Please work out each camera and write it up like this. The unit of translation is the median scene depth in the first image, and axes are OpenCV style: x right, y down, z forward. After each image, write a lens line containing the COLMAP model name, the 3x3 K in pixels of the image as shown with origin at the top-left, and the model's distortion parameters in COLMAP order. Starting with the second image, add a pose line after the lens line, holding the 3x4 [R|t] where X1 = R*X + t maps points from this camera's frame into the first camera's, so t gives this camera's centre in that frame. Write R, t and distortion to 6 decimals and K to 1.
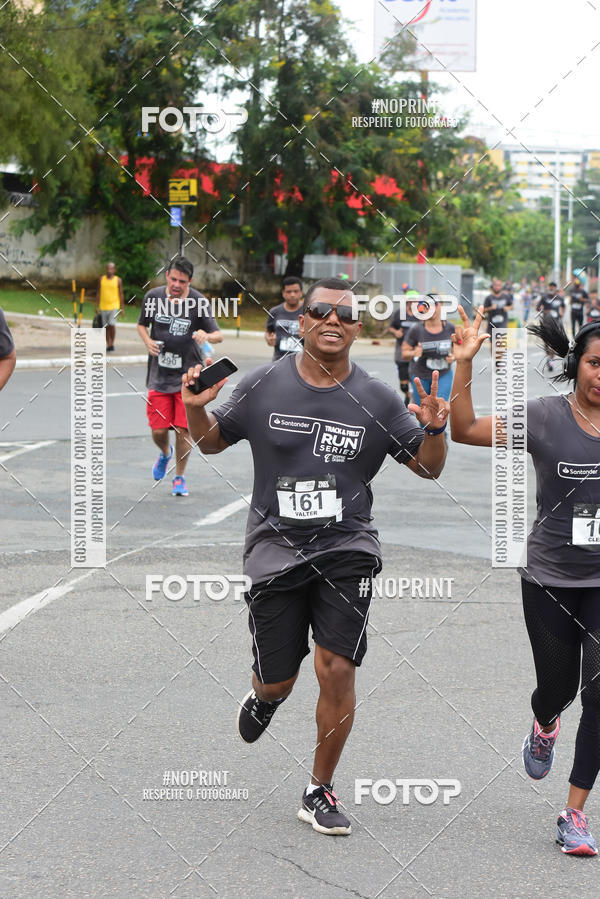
lens RADIAL K [[4561.7, 0, 321.2], [0, 4561.7, 449.7], [0, 0, 1]] dist [-1.450164, 48.668312]
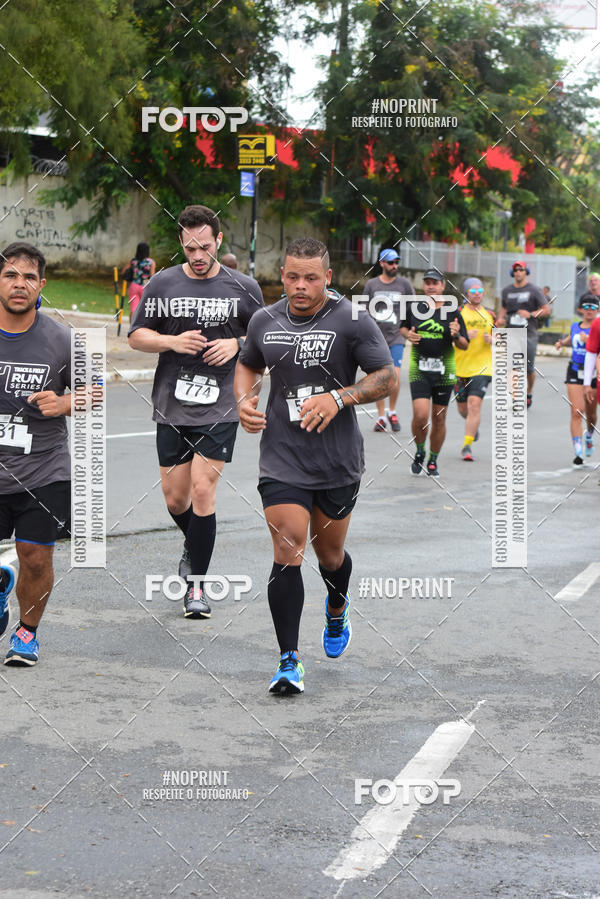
lens RADIAL K [[4561.7, 0, 321.2], [0, 4561.7, 449.7], [0, 0, 1]] dist [-1.450164, 48.668312]
pose [[0.999852, 0.011543, -0.012725, -0.007175], [-0.011521, 0.999932, 0.001795, -0.006453], [0.012745, -0.001648, 0.999917, 0.183449]]
